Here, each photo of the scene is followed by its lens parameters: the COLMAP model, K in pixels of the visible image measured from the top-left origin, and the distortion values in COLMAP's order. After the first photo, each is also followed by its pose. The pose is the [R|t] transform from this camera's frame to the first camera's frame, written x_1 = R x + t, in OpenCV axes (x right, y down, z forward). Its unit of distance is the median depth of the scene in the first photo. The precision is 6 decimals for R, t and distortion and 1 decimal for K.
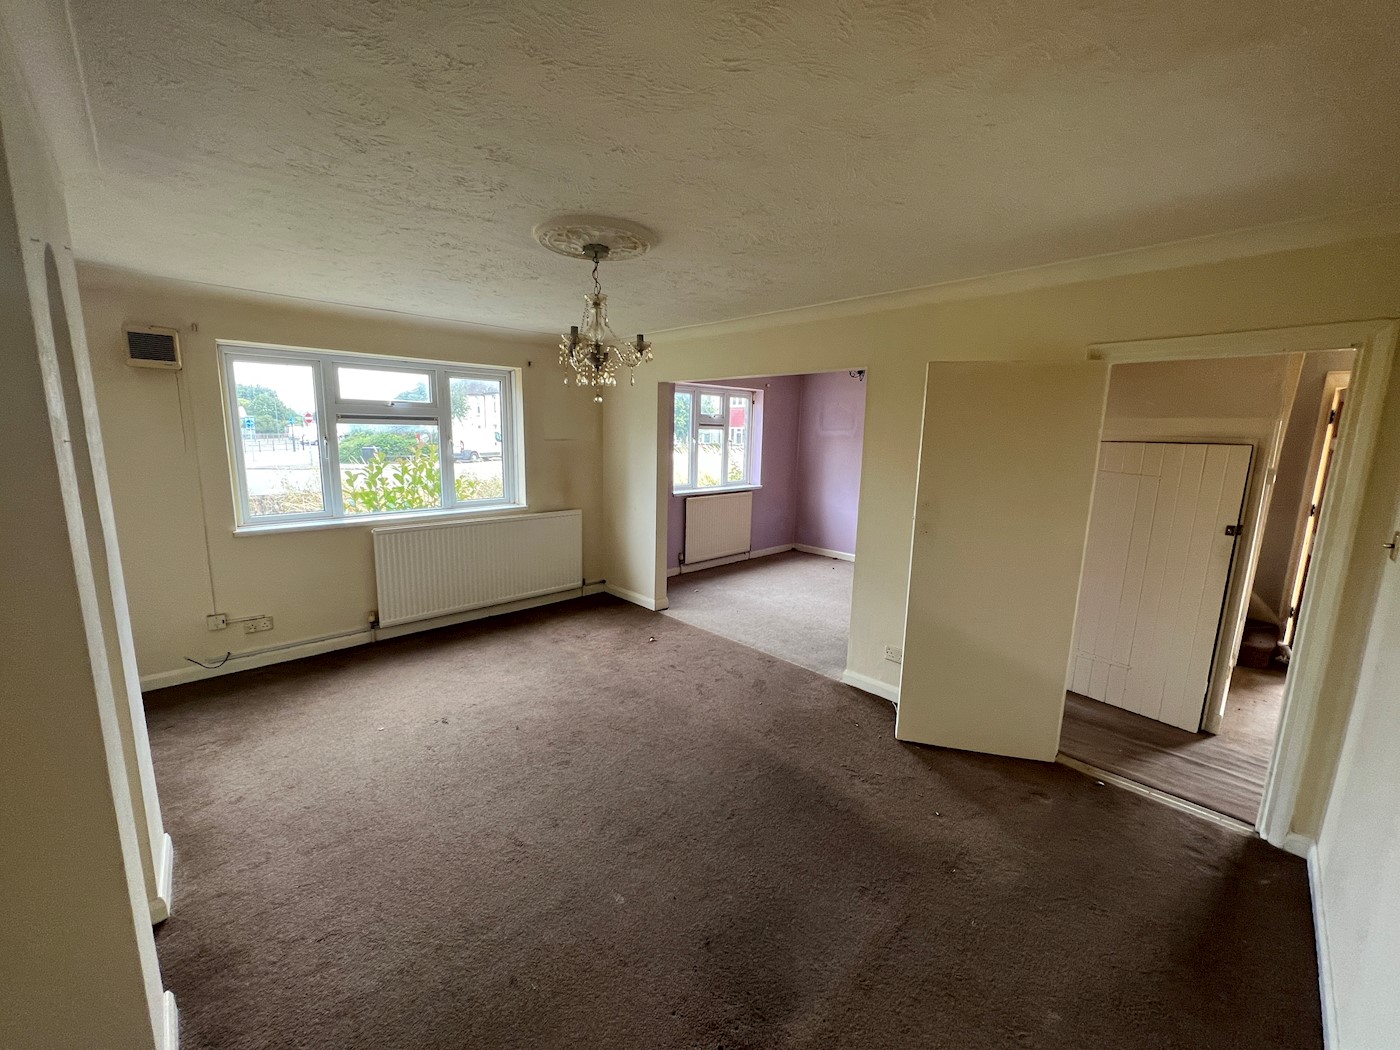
lens RADIAL K [[560.1, 0, 694.9], [0, 560.1, 524.0], [0, 0, 1]] dist [-0.000021, 0.000505]
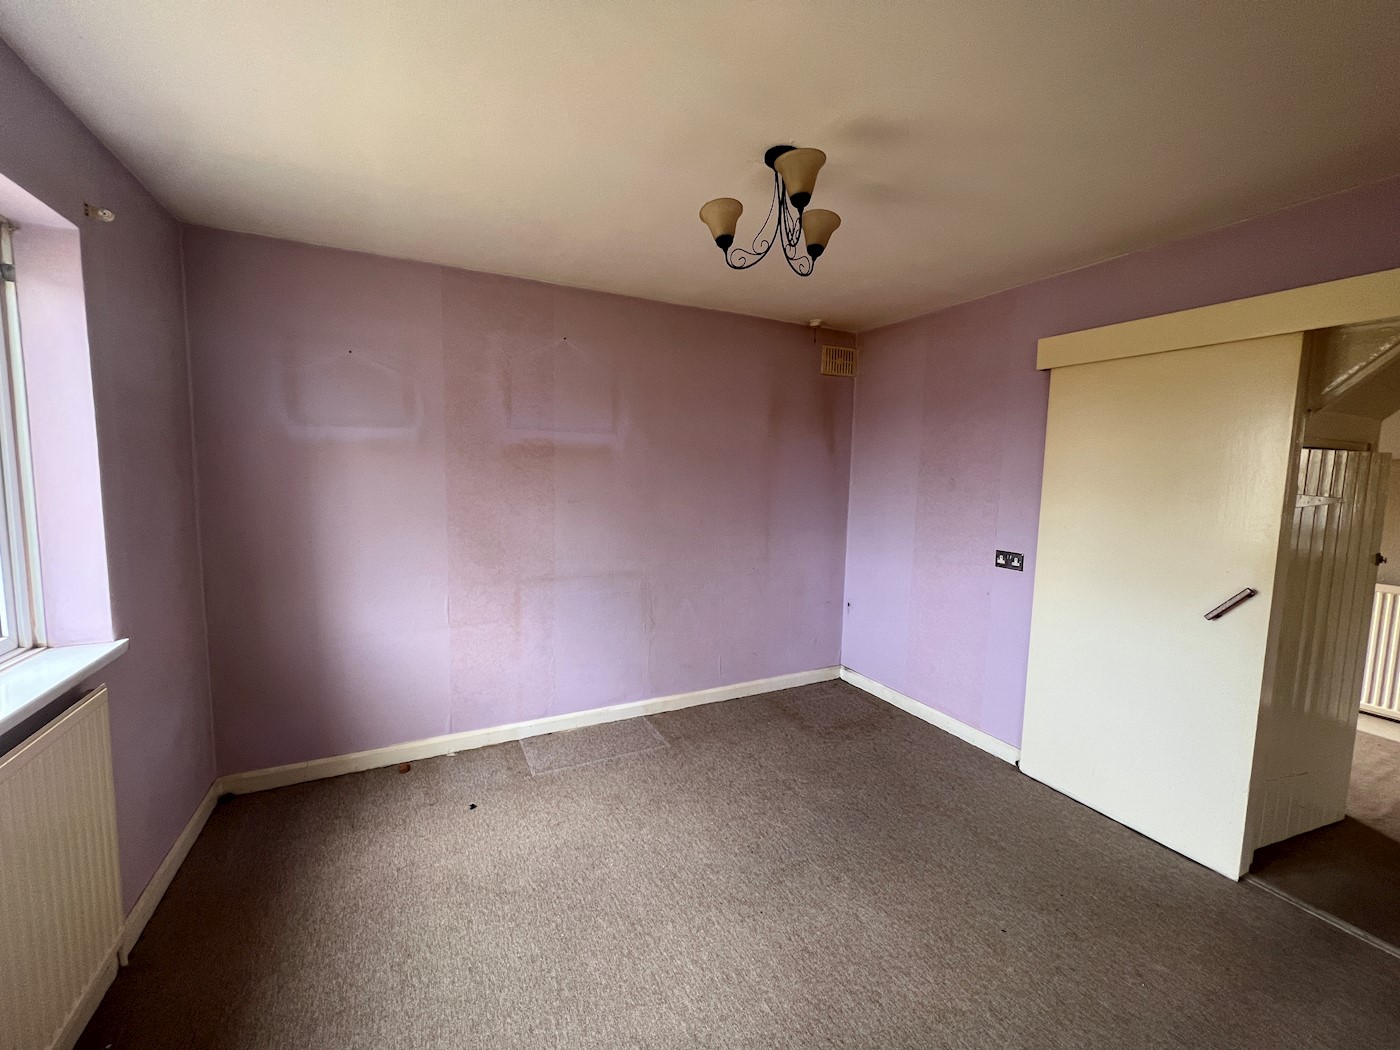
lens RADIAL K [[560.1, 0, 694.9], [0, 560.1, 524.0], [0, 0, 1]] dist [-0.000021, 0.000505]
pose [[0.286248, -0.110104, 0.951808, -0.043249], [0.149651, 0.986322, 0.069090, -0.167214], [-0.946397, 0.122662, 0.298810, 1.188514]]
